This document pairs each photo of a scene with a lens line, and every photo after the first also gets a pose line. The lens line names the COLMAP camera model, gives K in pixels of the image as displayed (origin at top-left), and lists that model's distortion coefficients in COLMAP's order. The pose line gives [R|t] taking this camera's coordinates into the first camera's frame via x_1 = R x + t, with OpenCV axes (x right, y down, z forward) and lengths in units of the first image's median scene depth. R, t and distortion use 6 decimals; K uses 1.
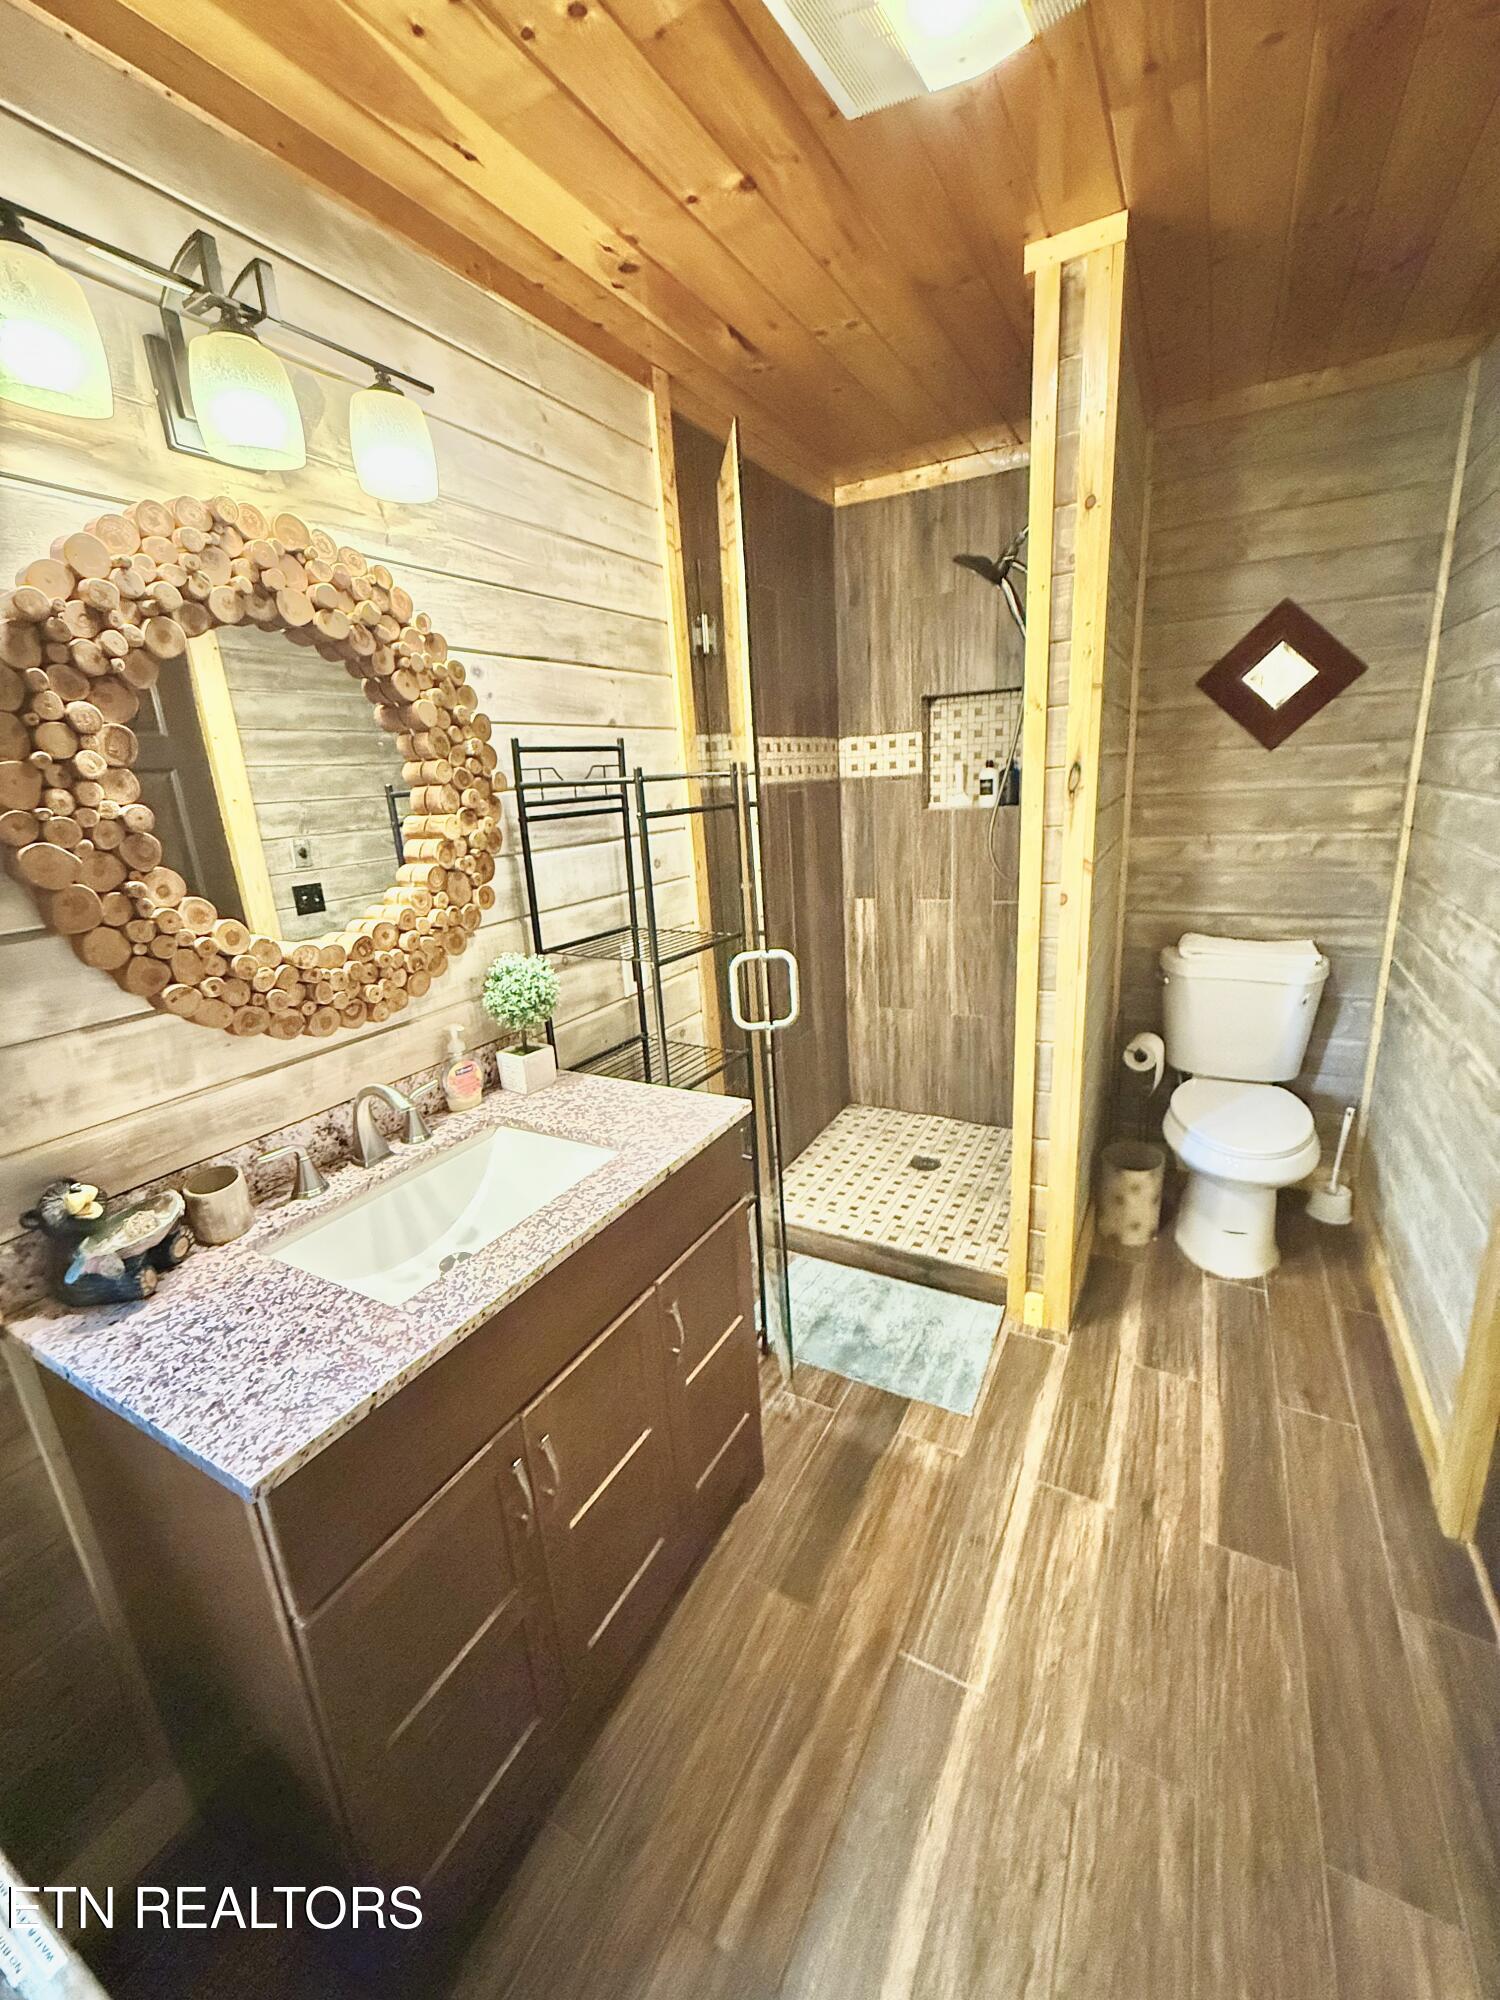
lens RADIAL K [[805.5, 0, 745.5], [0, 805.5, 996.1], [0, 0, 1]] dist [0.000744, -0.000003]
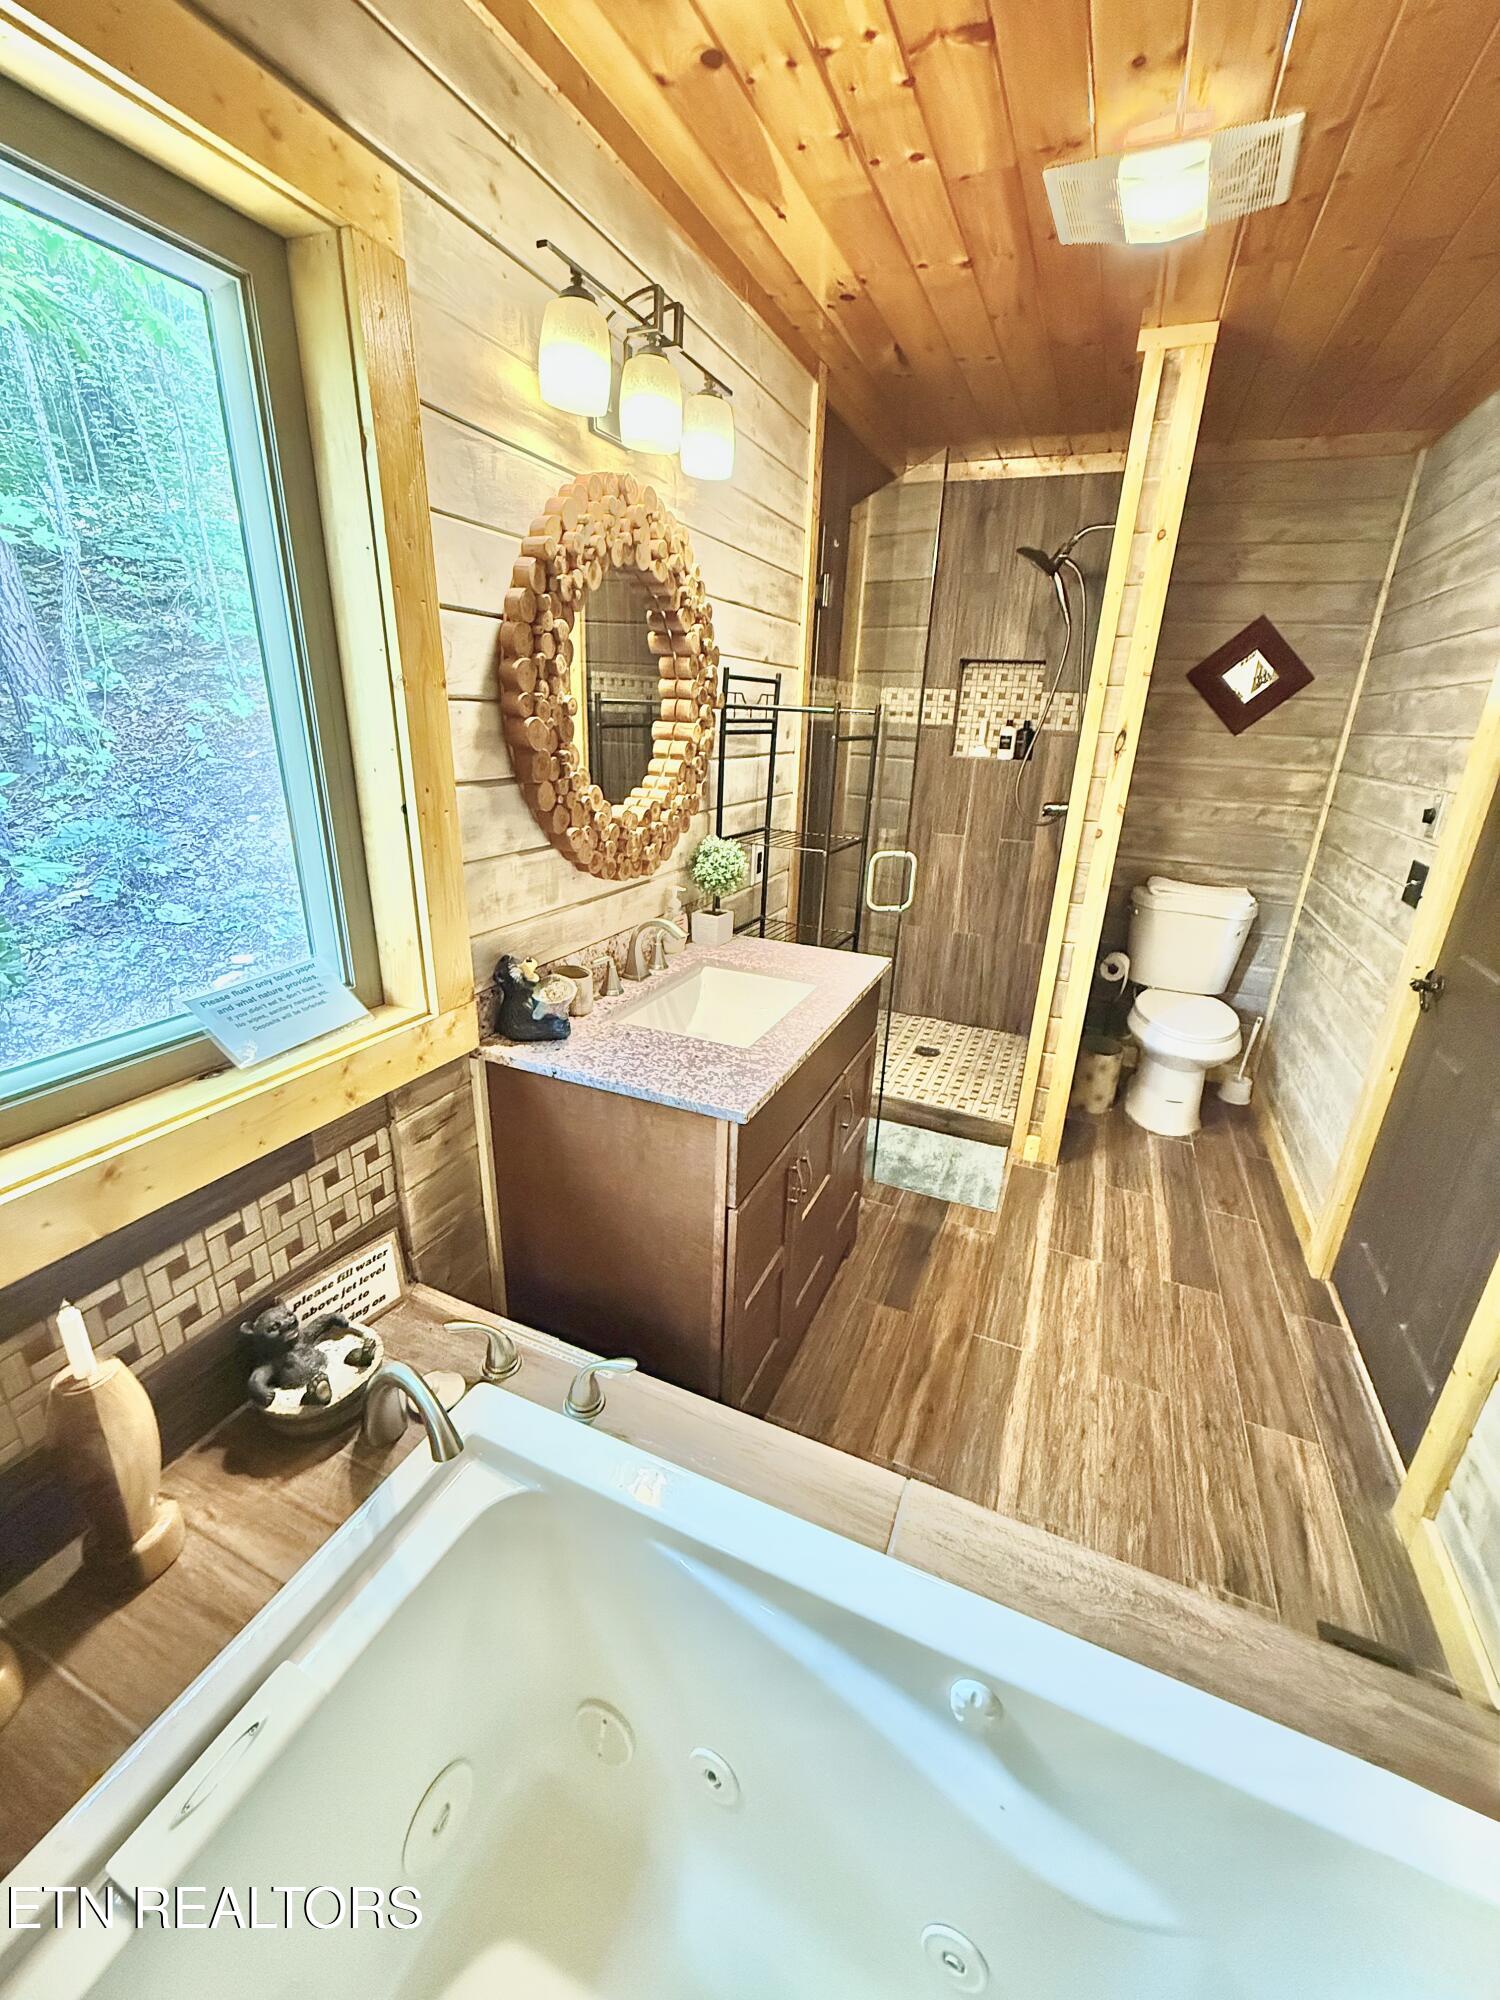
lens RADIAL K [[796.1, 0, 753.6], [0, 796.1, 993.7], [0, 0, 1]] dist [0.000077, -0.000090]
pose [[0.990479, 0.060293, 0.123756, -0.296413], [-0.069388, 0.995093, 0.070538, 0.083442], [-0.118896, -0.078454, 0.989802, -0.238923]]
